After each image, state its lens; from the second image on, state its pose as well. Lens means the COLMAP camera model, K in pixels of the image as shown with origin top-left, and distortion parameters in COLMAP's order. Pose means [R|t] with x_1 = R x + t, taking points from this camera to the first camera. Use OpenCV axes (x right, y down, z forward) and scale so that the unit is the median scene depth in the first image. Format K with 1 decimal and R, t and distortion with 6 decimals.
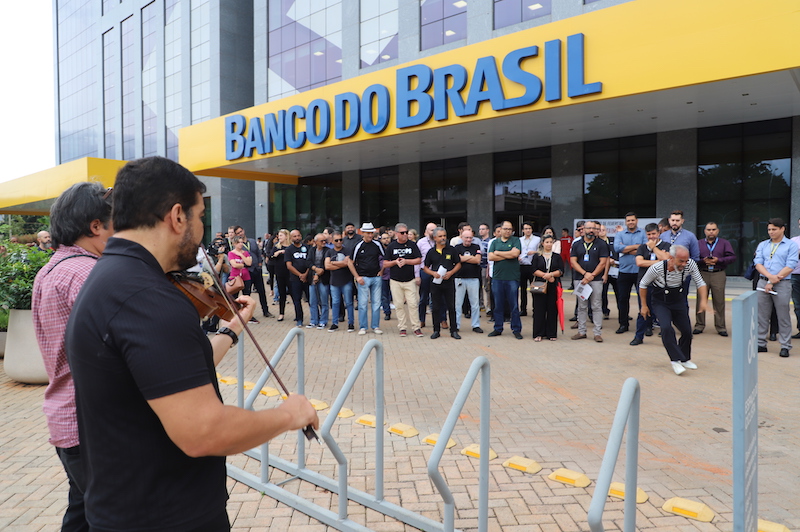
lens RADIAL K [[560.1, 0, 400.0], [0, 560.1, 266.0], [0, 0, 1]] dist [-0.061544, 0.037345]
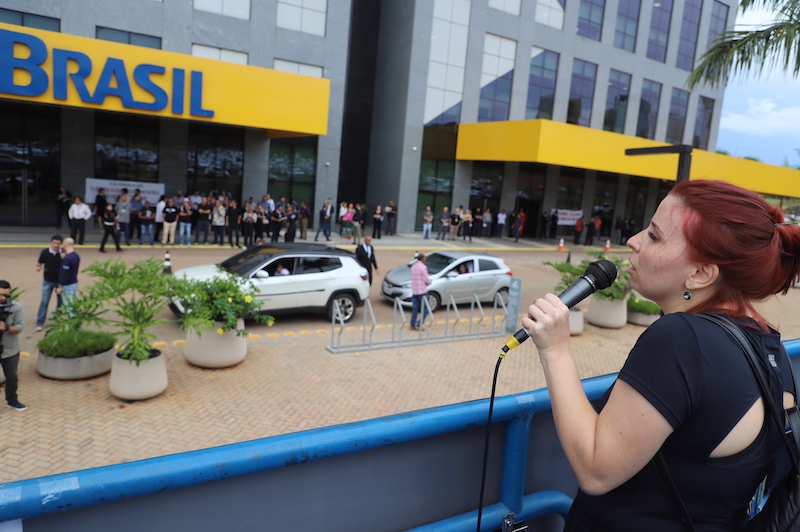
lens RADIAL K [[560.1, 0, 400.0], [0, 560.1, 266.0], [0, 0, 1]] dist [-0.061544, 0.037345]
pose [[0.296660, -0.122180, 0.947135, -0.513831], [-0.046755, 0.988734, 0.142191, -0.081991], [-0.953838, -0.086465, 0.287605, 0.026752]]
